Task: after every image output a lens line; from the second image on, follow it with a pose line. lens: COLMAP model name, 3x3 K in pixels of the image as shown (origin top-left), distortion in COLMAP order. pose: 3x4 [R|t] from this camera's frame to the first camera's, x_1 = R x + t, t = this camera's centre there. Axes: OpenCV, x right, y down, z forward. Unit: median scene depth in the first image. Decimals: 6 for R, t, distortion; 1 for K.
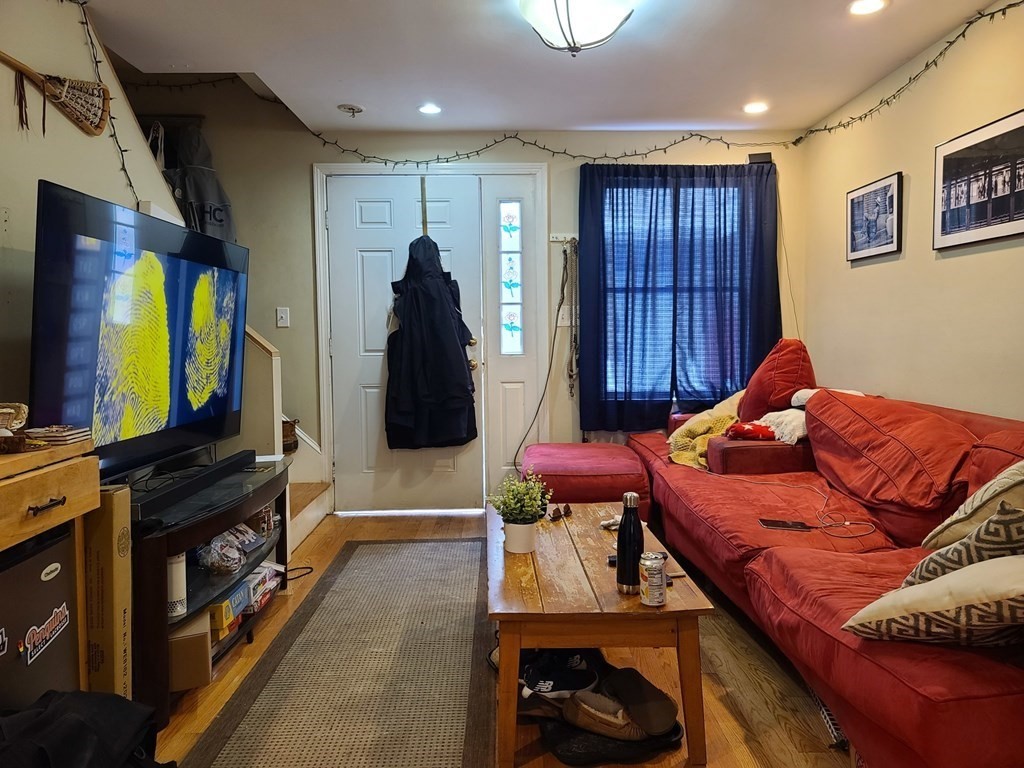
lens RADIAL K [[741.6, 0, 512.0], [0, 741.6, 384.0], [0, 0, 1]] dist [0.065876, -0.071280]
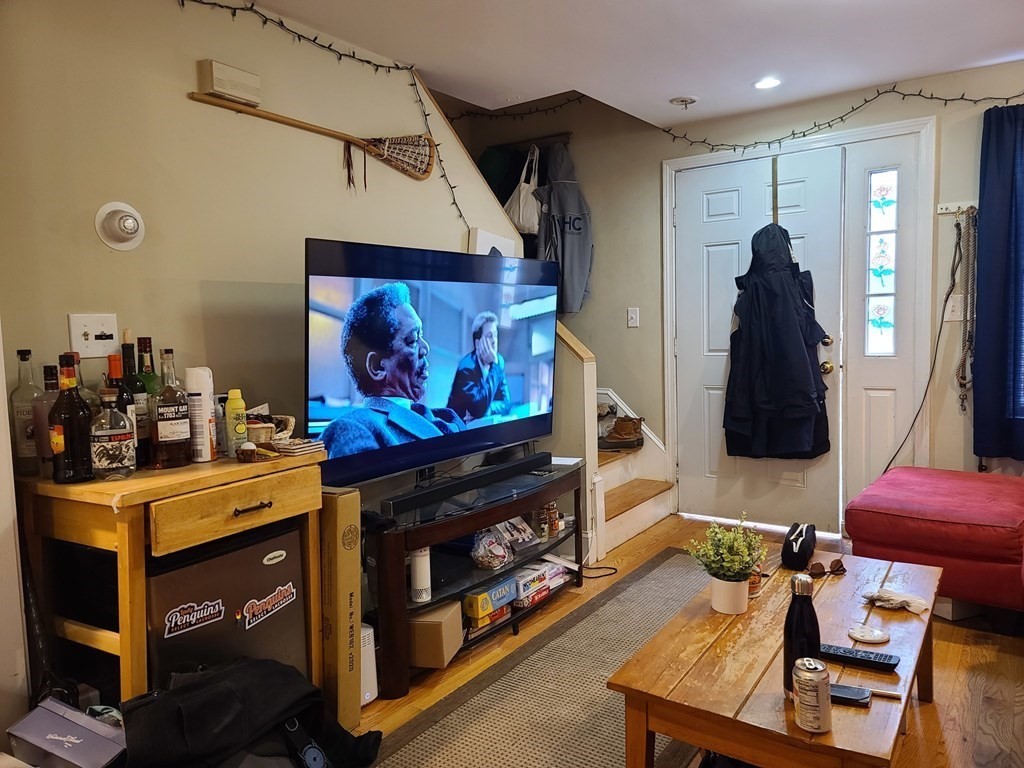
lens RADIAL K [[733.4, 0, 512.0], [0, 733.4, 384.0], [0, 0, 1]] dist [0.055282, -0.002421]
pose [[0.812907, 0.033513, -0.581429, 0.158104], [-0.014783, 0.999209, 0.036924, -0.034746], [0.582206, -0.021421, 0.812759, 0.085712]]
